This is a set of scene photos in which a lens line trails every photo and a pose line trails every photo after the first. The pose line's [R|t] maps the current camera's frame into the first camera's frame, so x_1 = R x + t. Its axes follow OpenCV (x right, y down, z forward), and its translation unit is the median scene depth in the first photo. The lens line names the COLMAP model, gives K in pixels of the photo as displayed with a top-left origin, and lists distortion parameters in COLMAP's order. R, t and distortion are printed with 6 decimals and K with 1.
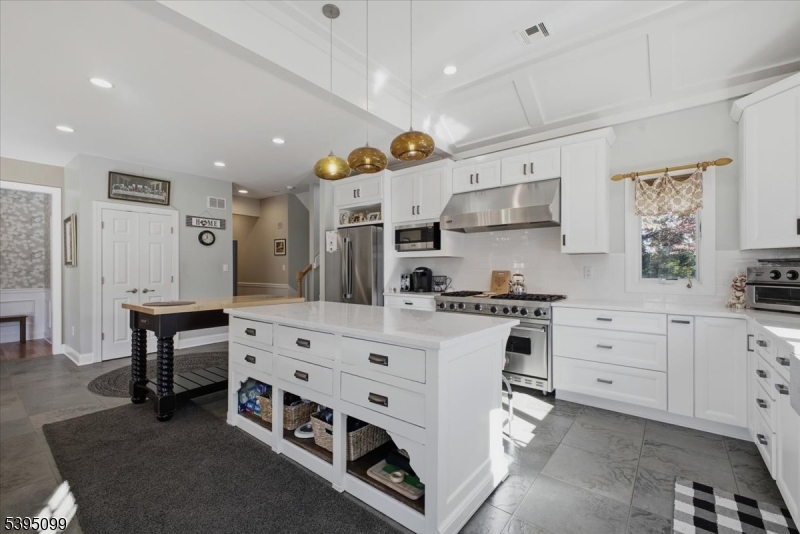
lens RADIAL K [[341.6, 0, 401.3], [0, 341.6, 269.6], [0, 0, 1]] dist [0.002995, 0.000283]
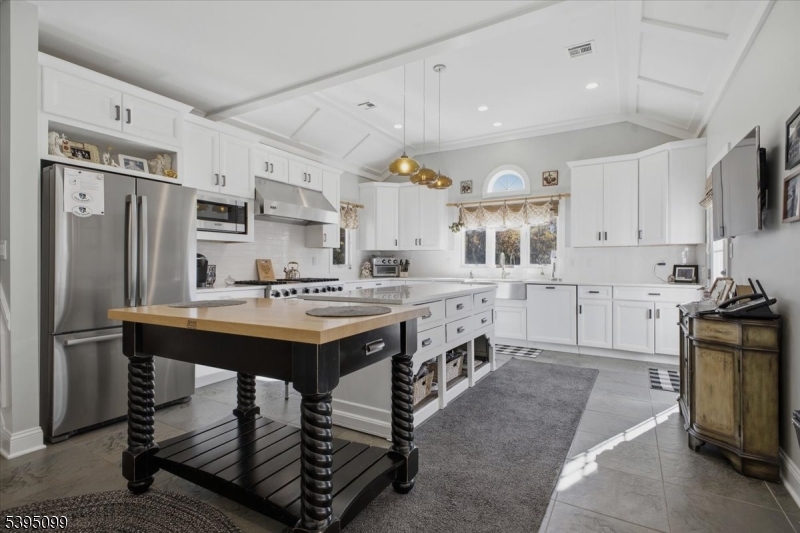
lens RADIAL K [[394.0, 0, 400.8], [0, 394.0, 264.3], [0, 0, 1]] dist [0.002530, 0.000091]
pose [[-0.144568, 0.004682, 0.989484, -0.948630], [0.003531, 0.999985, -0.004216, 0.024687], [-0.989489, 0.002884, -0.144582, 0.752720]]
